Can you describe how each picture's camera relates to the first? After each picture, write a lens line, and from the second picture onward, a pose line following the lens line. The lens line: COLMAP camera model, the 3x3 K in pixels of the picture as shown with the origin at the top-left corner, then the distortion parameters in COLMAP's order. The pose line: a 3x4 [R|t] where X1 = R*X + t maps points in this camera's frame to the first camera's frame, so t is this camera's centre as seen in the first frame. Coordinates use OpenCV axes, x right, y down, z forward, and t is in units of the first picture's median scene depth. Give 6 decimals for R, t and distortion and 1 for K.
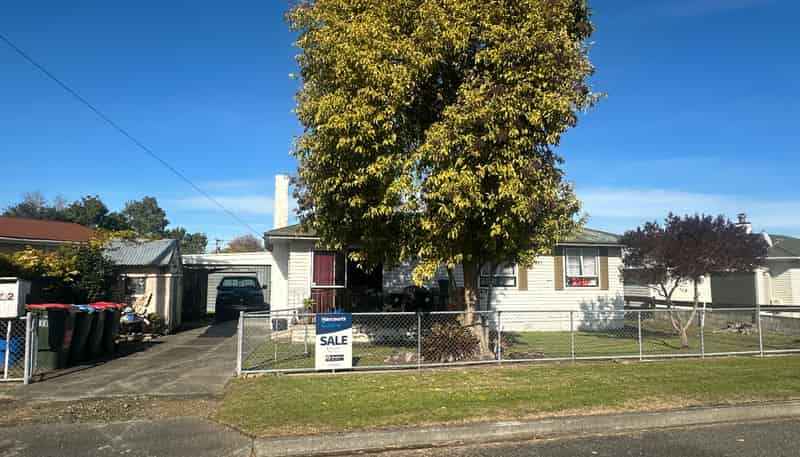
lens RADIAL K [[491.2, 0, 401.7], [0, 491.2, 236.2], [0, 0, 1]] dist [-0.009158, -0.001272]
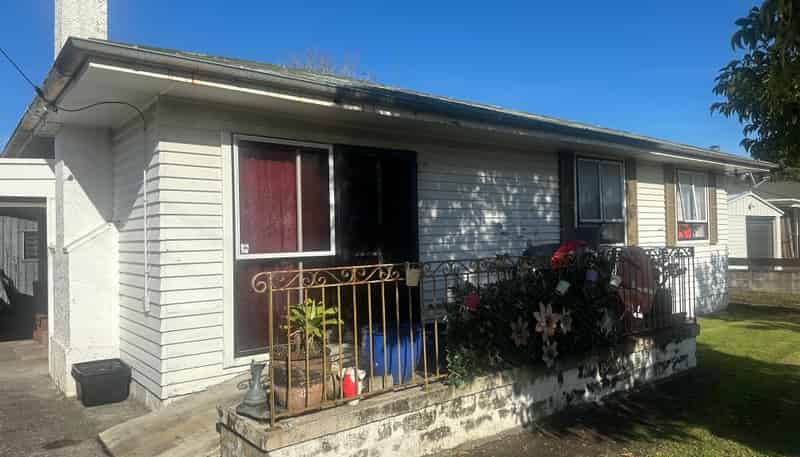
lens RADIAL K [[554.8, 0, 402.7], [0, 554.8, 237.1], [0, 0, 1]] dist [0.052352, -0.017639]
pose [[0.919073, -0.023470, 0.393388, -0.343065], [-0.008176, 0.996875, 0.078576, 0.093220], [-0.394002, -0.075433, 0.916009, 0.964701]]
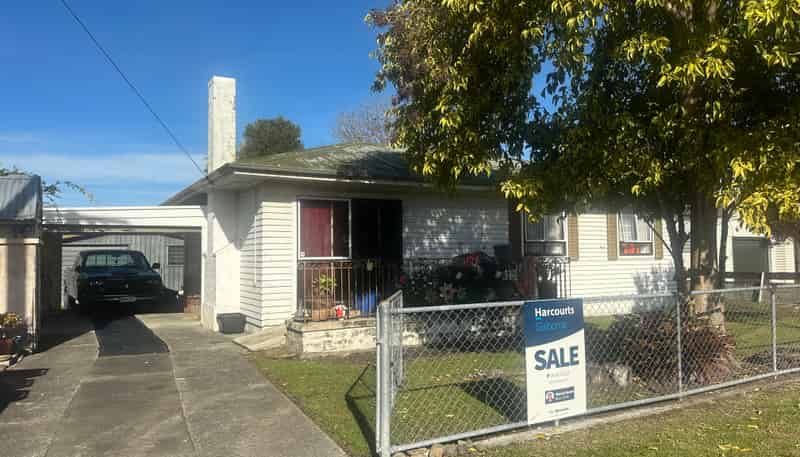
lens RADIAL K [[554.8, 0, 403.6], [0, 554.8, 235.5], [0, 0, 1]] dist [0.052352, -0.017639]
pose [[0.966826, -0.005029, 0.255387, -0.354678], [-0.006804, 0.998944, 0.045427, 0.063331], [-0.255345, -0.045658, 0.965771, 0.456315]]
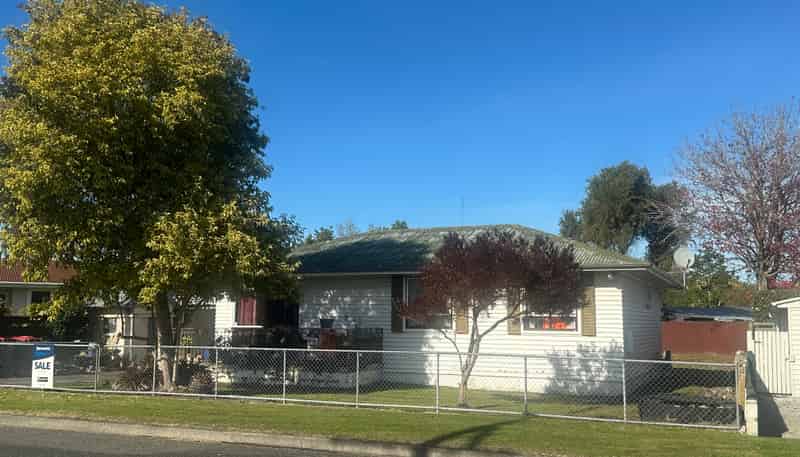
lens RADIAL K [[775.6, 0, 402.8], [0, 775.6, 230.4], [0, 0, 1]] dist [0.065332, 0.000000]
pose [[0.782313, -0.071178, -0.618806, 1.598810], [0.048509, 0.997394, -0.053399, 0.016273], [0.620994, 0.011757, 0.783727, -0.013035]]
